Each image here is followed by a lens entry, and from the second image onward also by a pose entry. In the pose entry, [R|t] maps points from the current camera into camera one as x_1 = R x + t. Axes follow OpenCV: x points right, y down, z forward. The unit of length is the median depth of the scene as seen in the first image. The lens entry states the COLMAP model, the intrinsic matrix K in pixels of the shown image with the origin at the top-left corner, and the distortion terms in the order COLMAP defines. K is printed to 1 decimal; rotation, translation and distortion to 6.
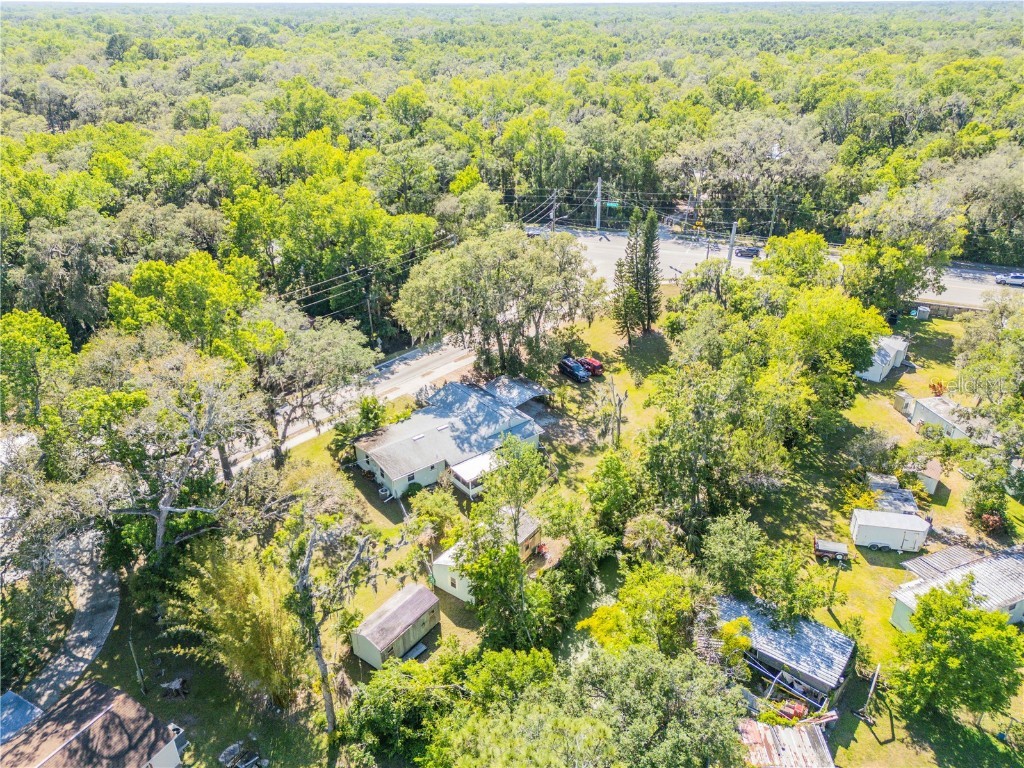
lens RADIAL K [[687.8, 0, 512.0], [0, 687.8, 384.0], [0, 0, 1]] dist [0.067751, -0.066139]
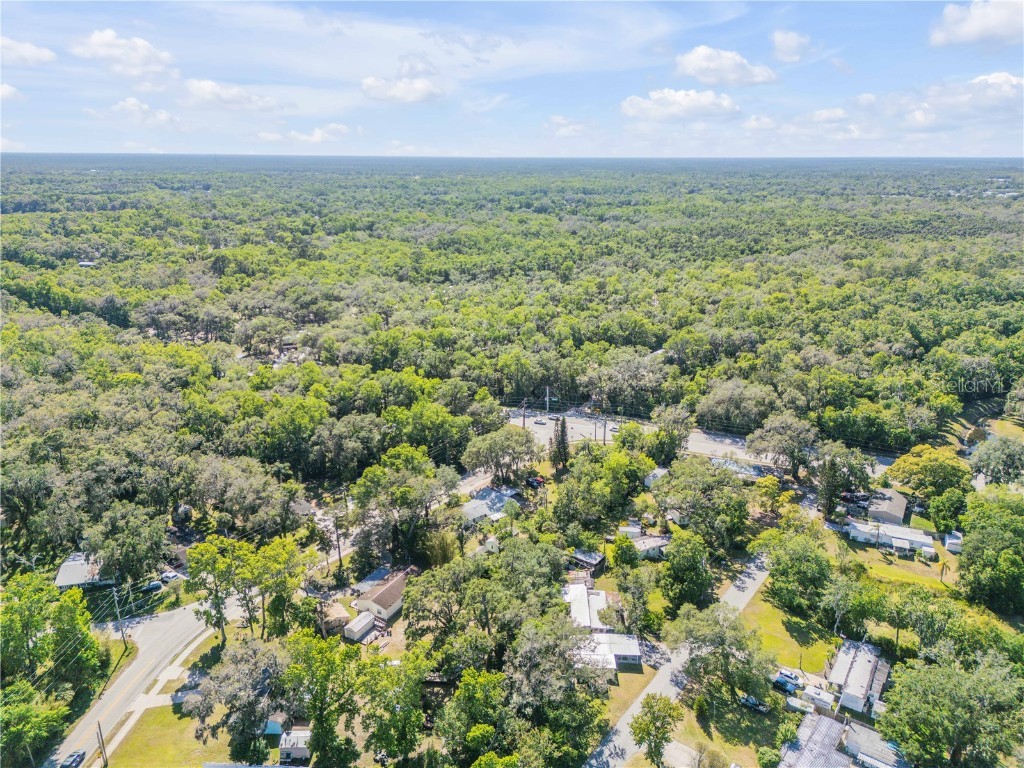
lens RADIAL K [[687.8, 0, 512.0], [0, 687.8, 384.0], [0, 0, 1]] dist [0.067751, -0.066139]
pose [[0.999510, -0.003021, 0.031154, -0.059444], [0.008572, 0.983699, -0.179617, 0.076109], [-0.030103, 0.179796, 0.983243, -1.538787]]
